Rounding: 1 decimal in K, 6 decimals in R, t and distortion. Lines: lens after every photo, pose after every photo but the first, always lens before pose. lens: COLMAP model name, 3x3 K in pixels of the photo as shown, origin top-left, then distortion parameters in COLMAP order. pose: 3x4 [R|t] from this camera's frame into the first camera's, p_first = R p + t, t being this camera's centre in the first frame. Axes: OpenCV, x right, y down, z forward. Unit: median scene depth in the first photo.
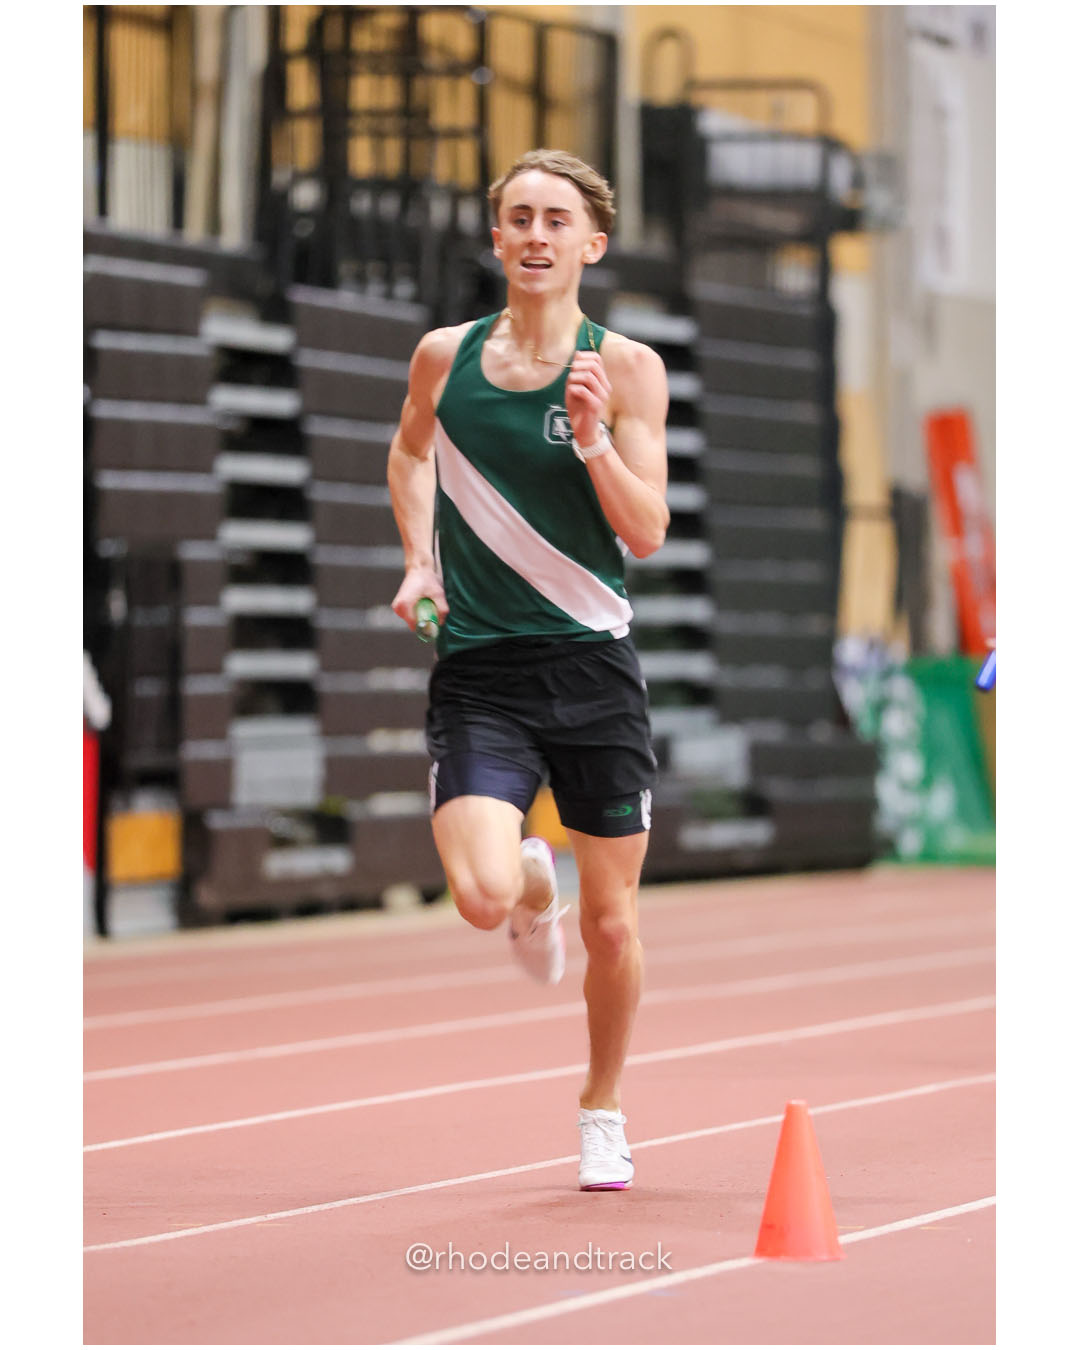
lens RADIAL K [[7359.0, 0, 577.5], [0, 7359.0, 697.4], [0, 0, 1]] dist [1.297624, 0.000000]
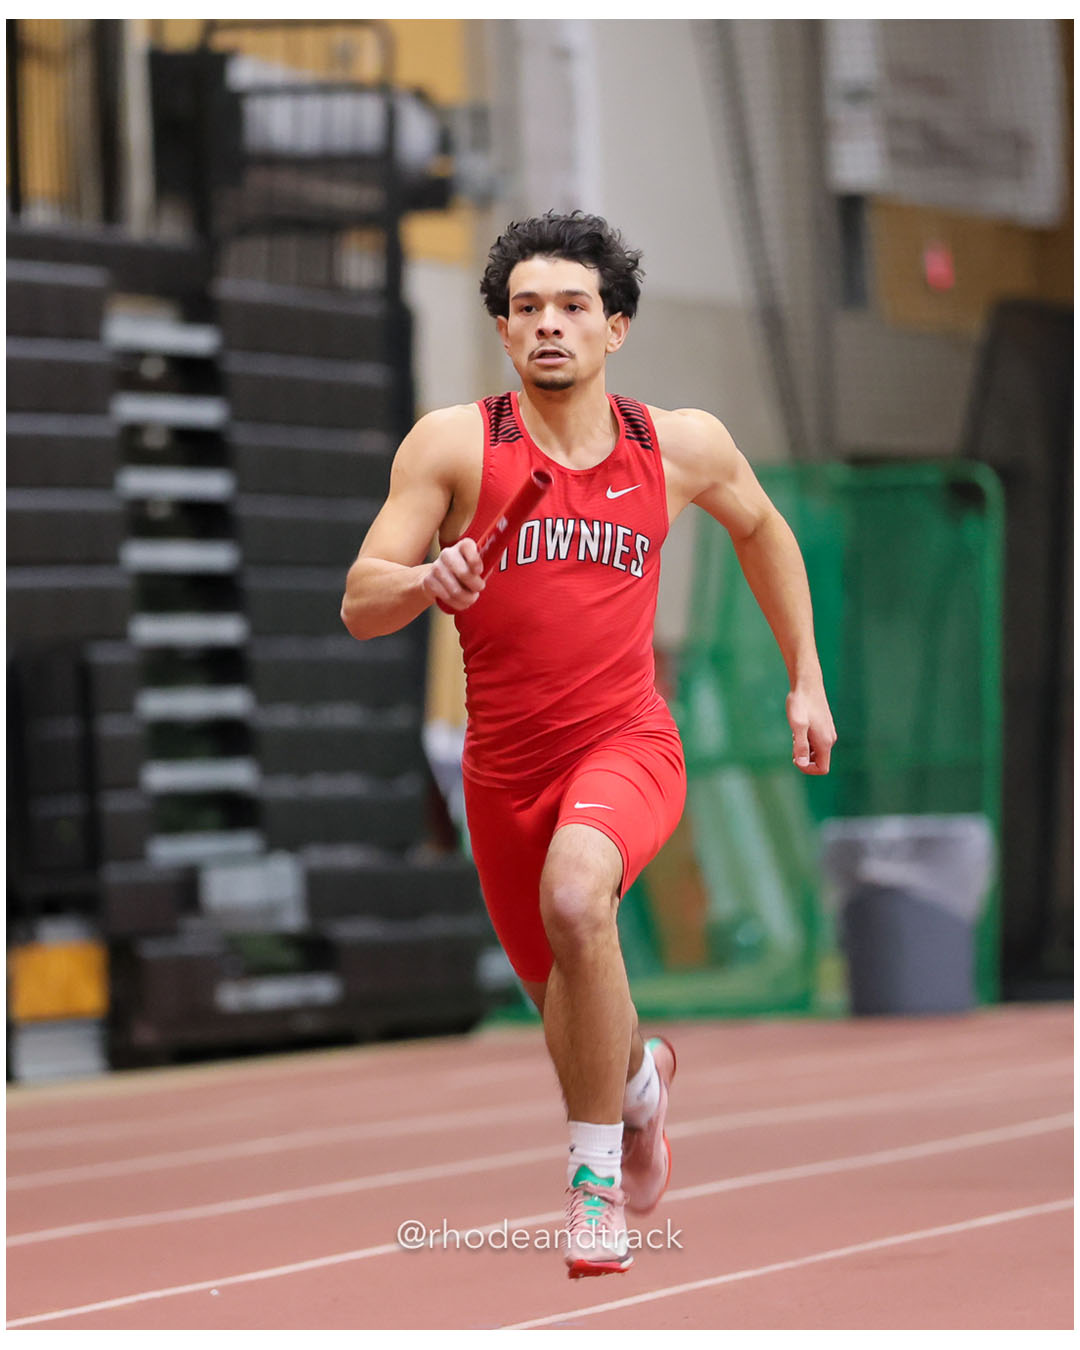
lens RADIAL K [[7069.6, 0, 545.6], [0, 7069.6, 685.8], [0, 0, 1]] dist [0.891492, 0.000000]
pose [[0.997556, -0.034838, -0.060574, 0.091885], [0.033943, 0.999300, -0.015743, -0.000838], [0.061080, 0.013648, 0.998040, 0.260265]]
